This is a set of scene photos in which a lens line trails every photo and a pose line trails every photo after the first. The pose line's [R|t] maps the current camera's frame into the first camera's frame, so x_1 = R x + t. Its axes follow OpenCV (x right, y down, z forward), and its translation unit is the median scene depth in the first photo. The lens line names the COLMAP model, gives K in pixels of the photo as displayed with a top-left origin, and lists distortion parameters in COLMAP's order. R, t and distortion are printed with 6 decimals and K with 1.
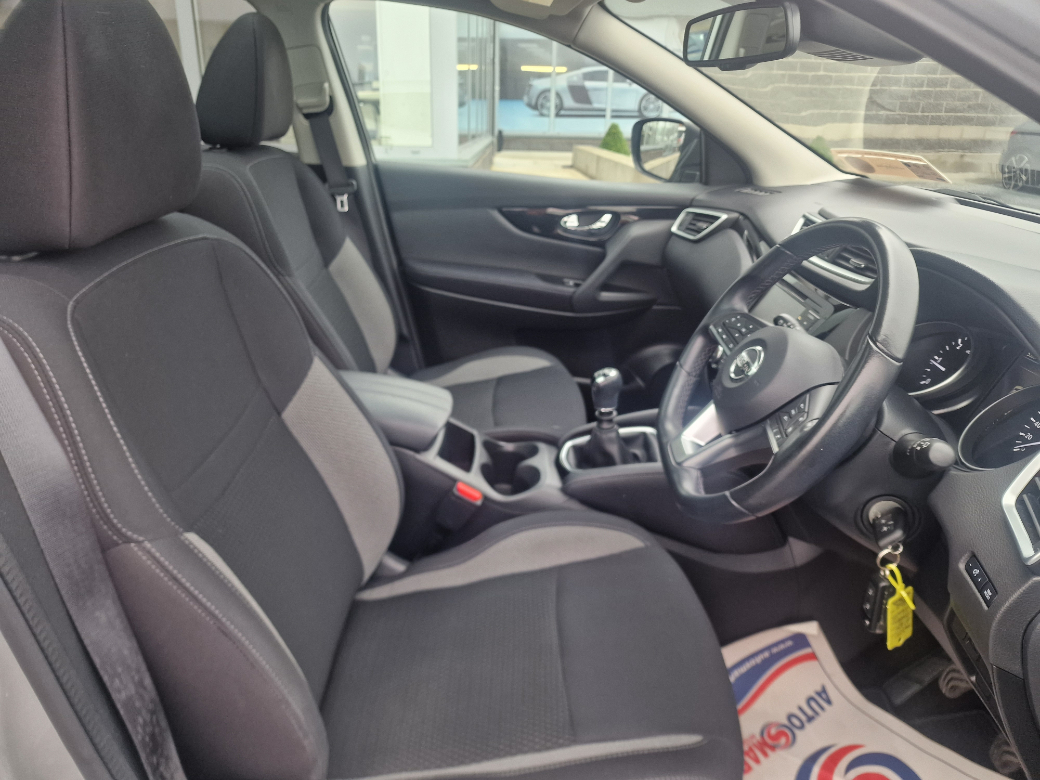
lens RADIAL K [[702.0, 0, 508.1], [0, 702.0, 392.9], [0, 0, 1]] dist [0.093795, -0.110962]
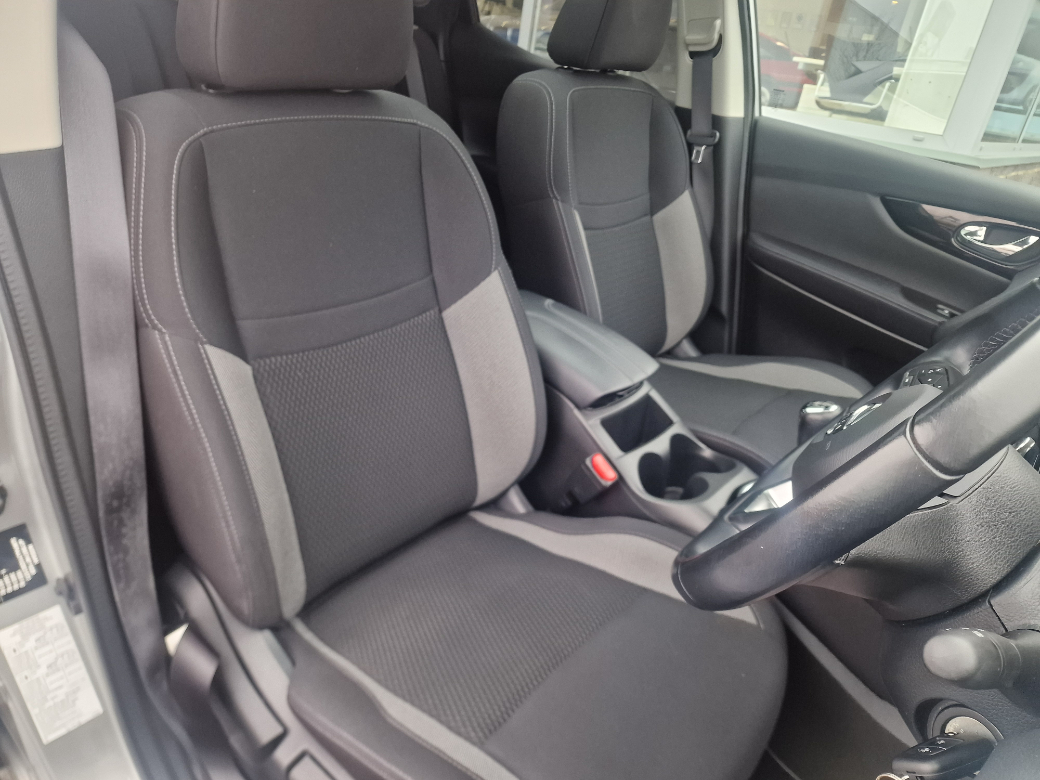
lens RADIAL K [[702.0, 0, 508.1], [0, 702.0, 392.9], [0, 0, 1]] dist [0.093795, -0.110962]
pose [[0.752858, 0.365027, -0.547686, 0.217507], [-0.347252, 0.927170, 0.140612, -0.023227], [0.559126, 0.084324, 0.824784, 0.126360]]
